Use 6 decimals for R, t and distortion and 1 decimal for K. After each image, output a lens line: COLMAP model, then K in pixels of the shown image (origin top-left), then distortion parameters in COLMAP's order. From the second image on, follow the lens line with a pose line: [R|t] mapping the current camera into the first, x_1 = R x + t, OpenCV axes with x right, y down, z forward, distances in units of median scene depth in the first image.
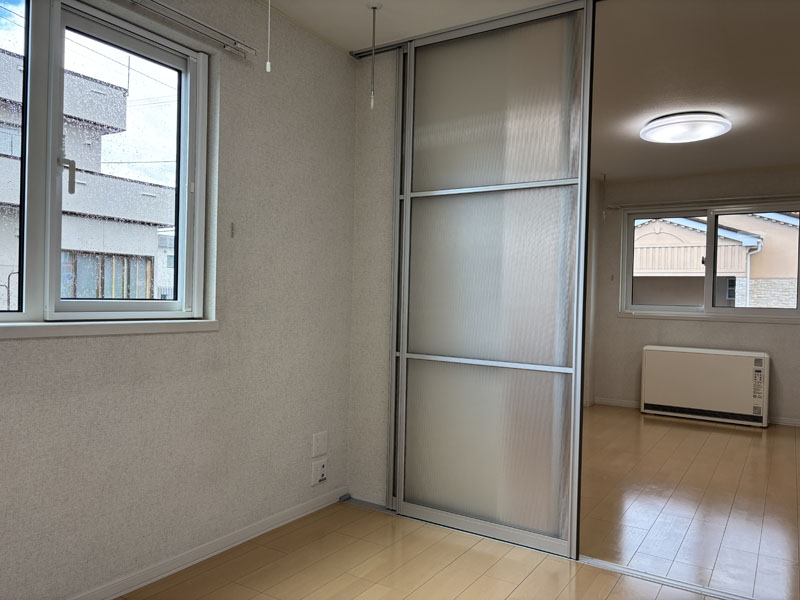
lens RADIAL K [[601.8, 0, 402.8], [0, 601.8, 304.9], [0, 0, 1]] dist [0.012899, -0.019377]
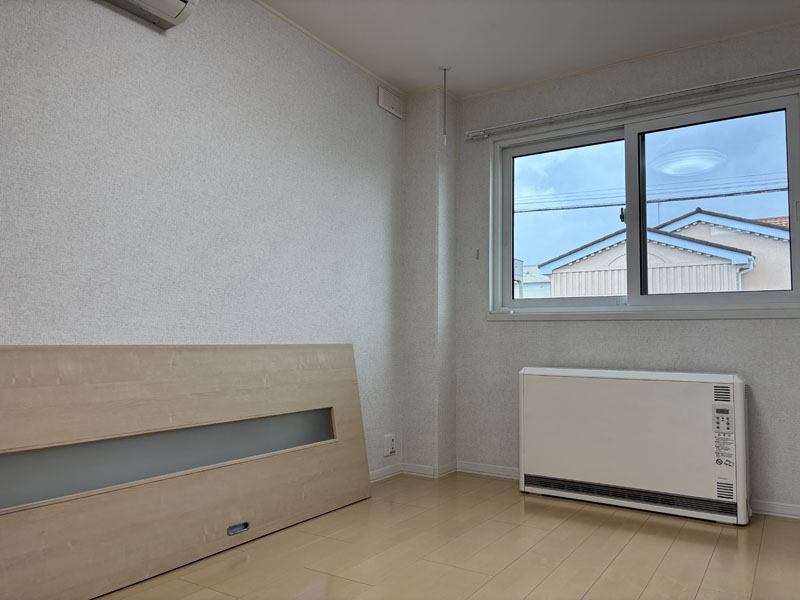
lens RADIAL K [[601.8, 0, 413.6], [0, 601.8, 297.5], [0, 0, 1]] dist [0.012899, -0.019377]
pose [[0.999829, -0.014772, 0.011136, 0.305242], [0.015651, 0.996383, -0.083516, 0.049775], [-0.009862, 0.083676, 0.996444, 0.459897]]
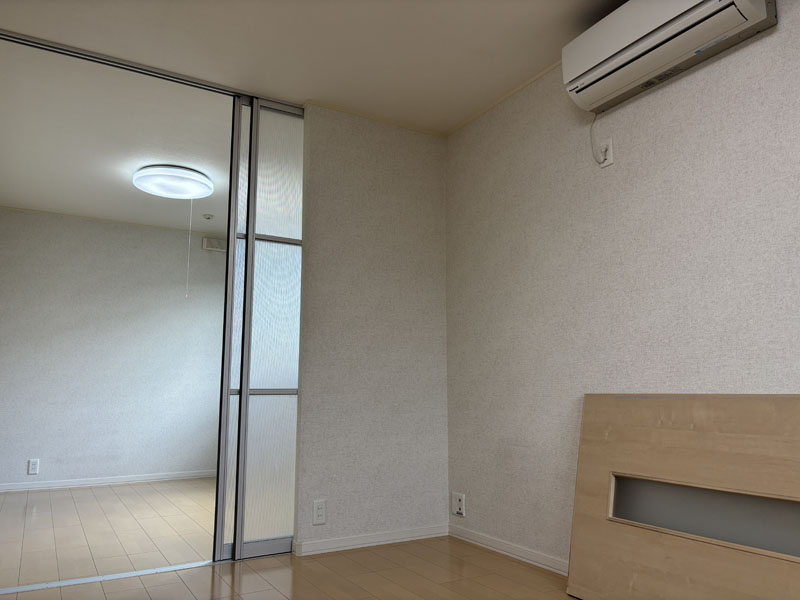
lens RADIAL K [[601.8, 0, 412.5], [0, 601.8, 293.4], [0, 0, 1]] dist [0.012899, -0.019377]
pose [[-0.463578, -0.157207, -0.871999, 0.606791], [-0.016842, 0.985520, -0.168720, 0.049750], [0.885896, -0.063529, -0.459513, 0.955504]]
